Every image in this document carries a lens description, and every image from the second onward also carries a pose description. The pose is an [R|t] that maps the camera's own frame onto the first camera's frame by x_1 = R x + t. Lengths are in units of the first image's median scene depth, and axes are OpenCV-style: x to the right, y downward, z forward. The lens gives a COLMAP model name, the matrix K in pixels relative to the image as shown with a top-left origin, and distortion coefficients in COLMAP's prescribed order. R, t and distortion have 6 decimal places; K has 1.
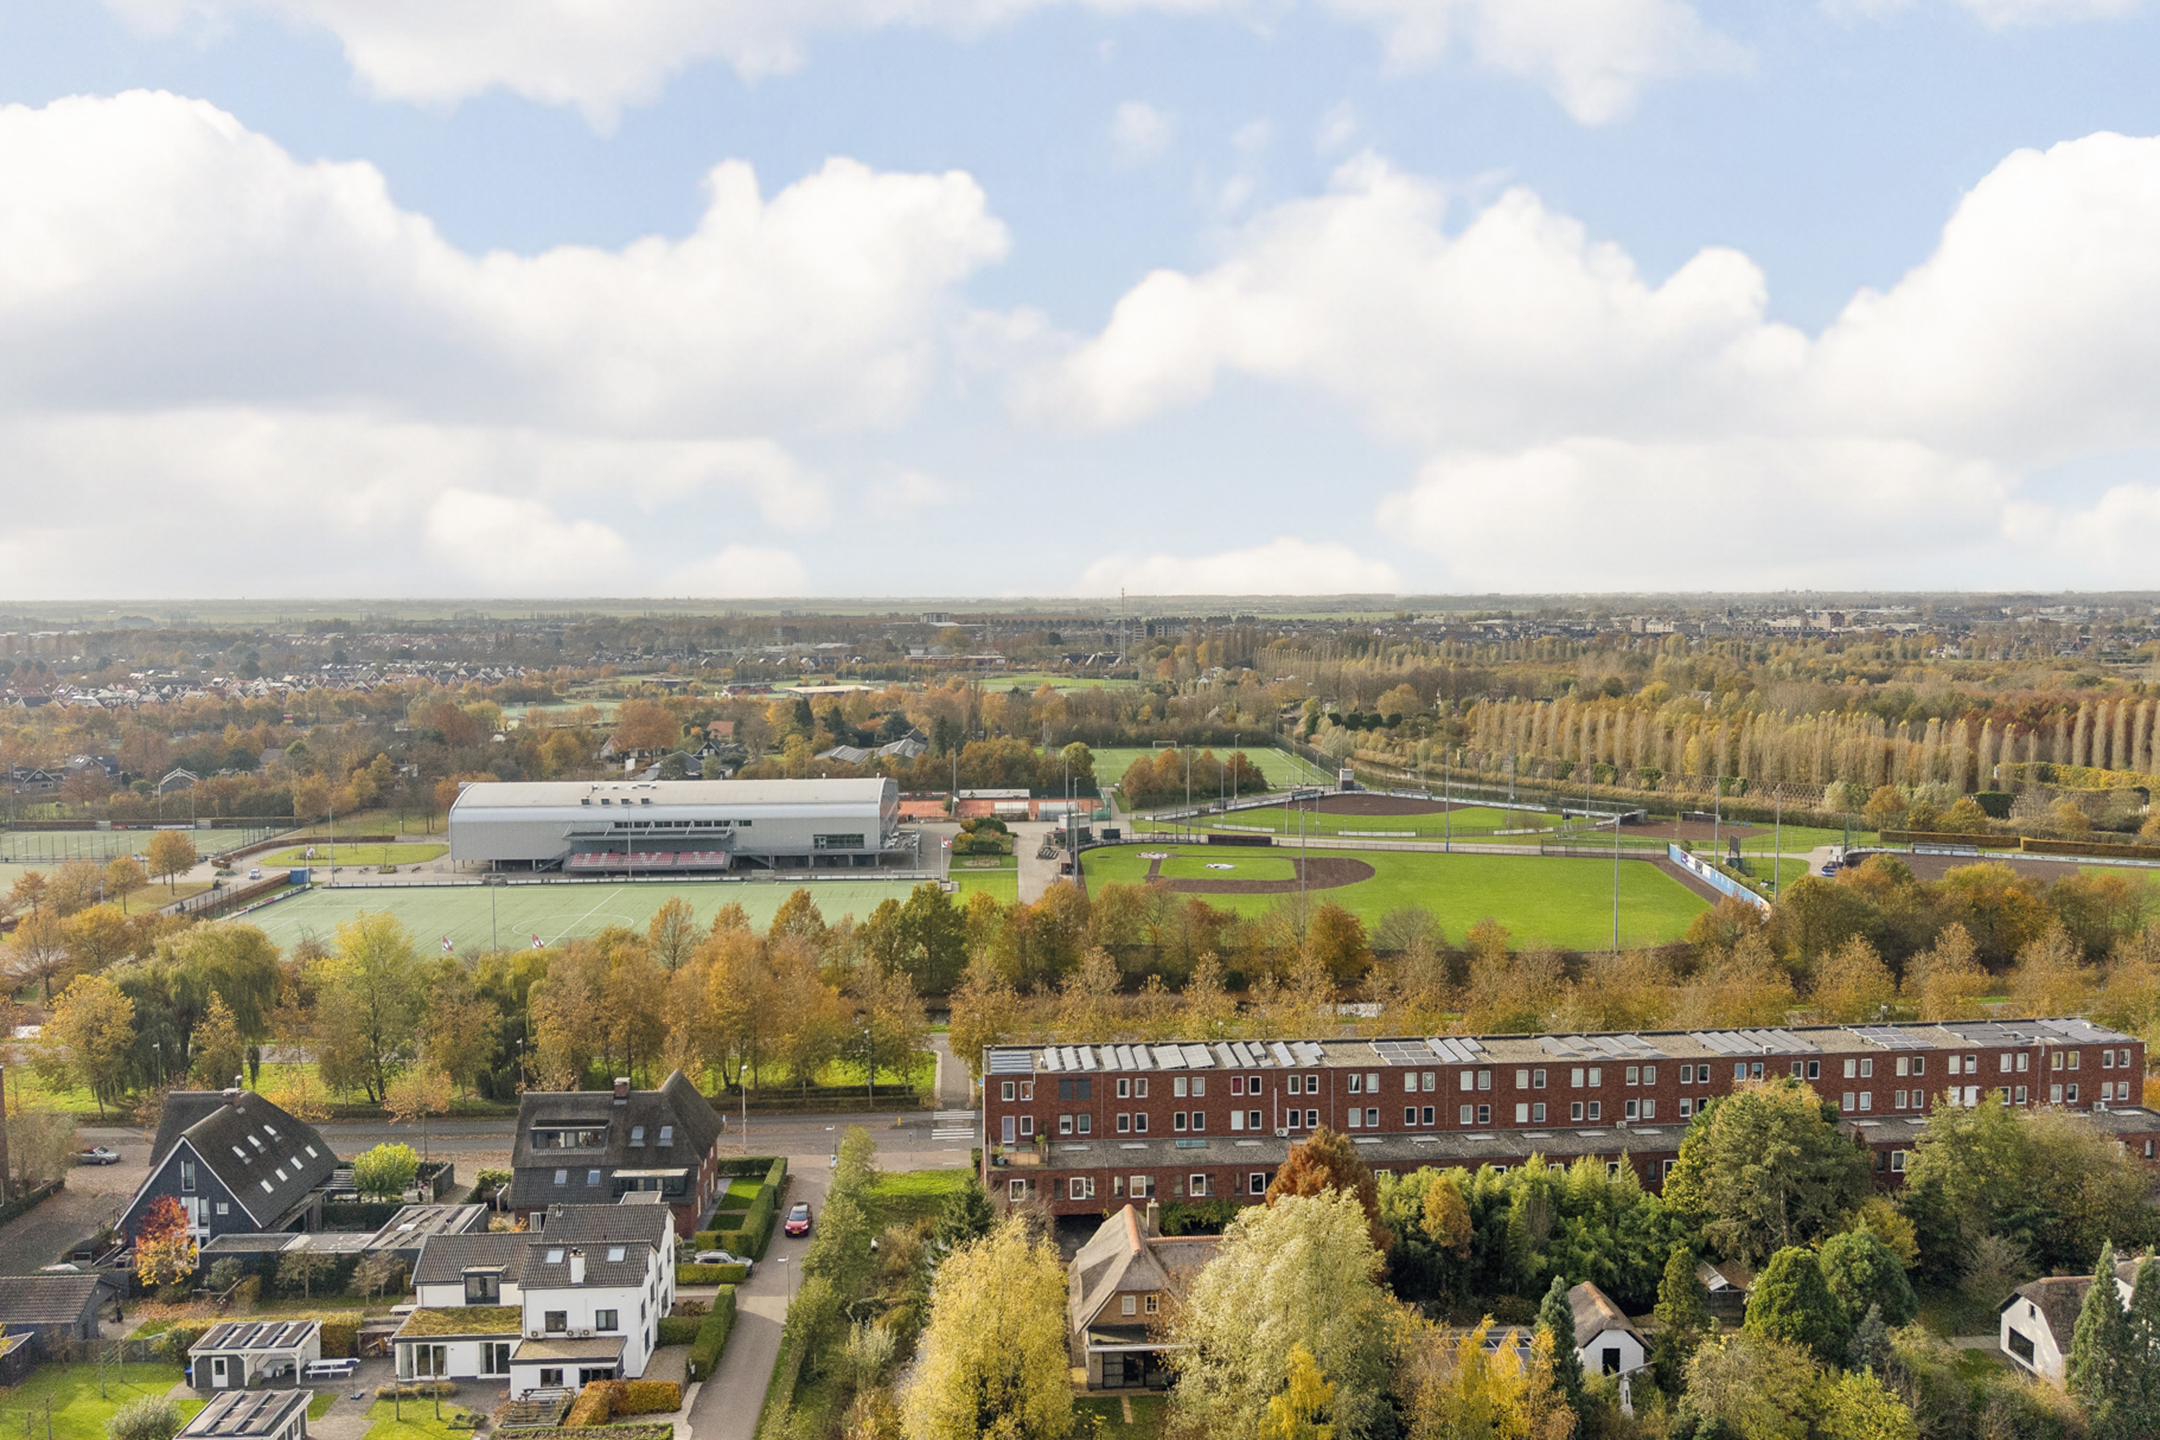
lens RADIAL K [[1688.0, 0, 1075.1], [0, 1688.0, 712.3], [0, 0, 1]] dist [0.104414, -0.177462]
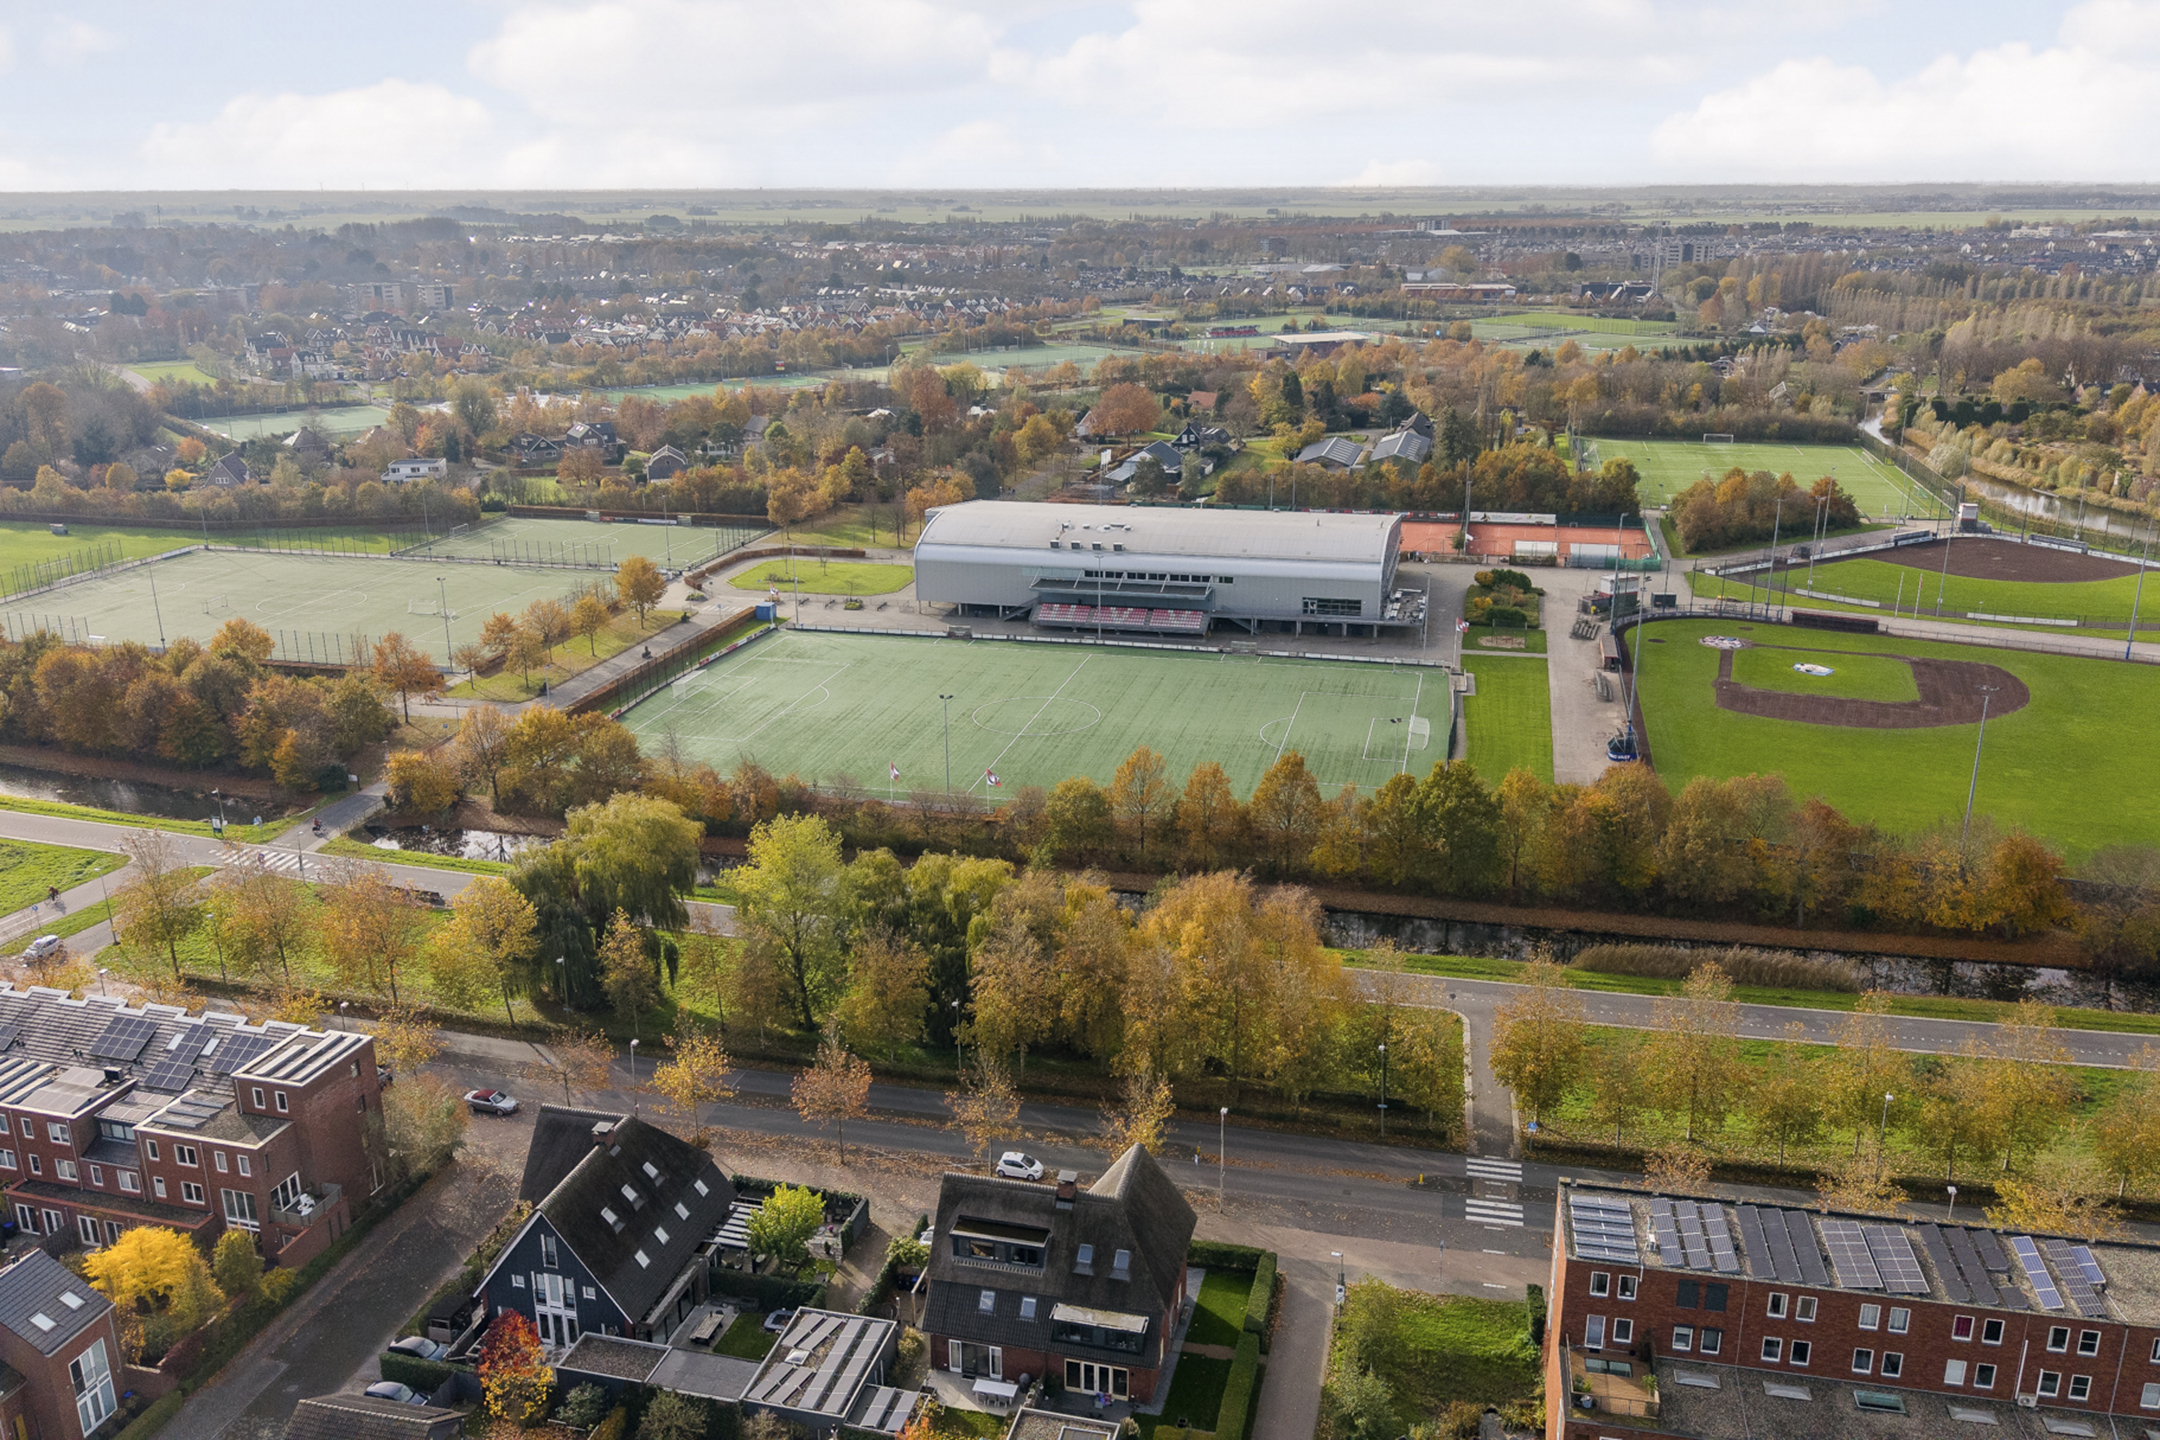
lens RADIAL K [[1724.0, 0, 1091.7], [0, 1724.0, 713.2], [0, 0, 1]] dist [0.072420, -0.115200]
pose [[0.964073, 0.073697, -0.255208, -0.024955], [-0.015907, 0.975037, 0.221472, -0.051942], [0.265159, -0.209455, 0.941180, 0.109478]]
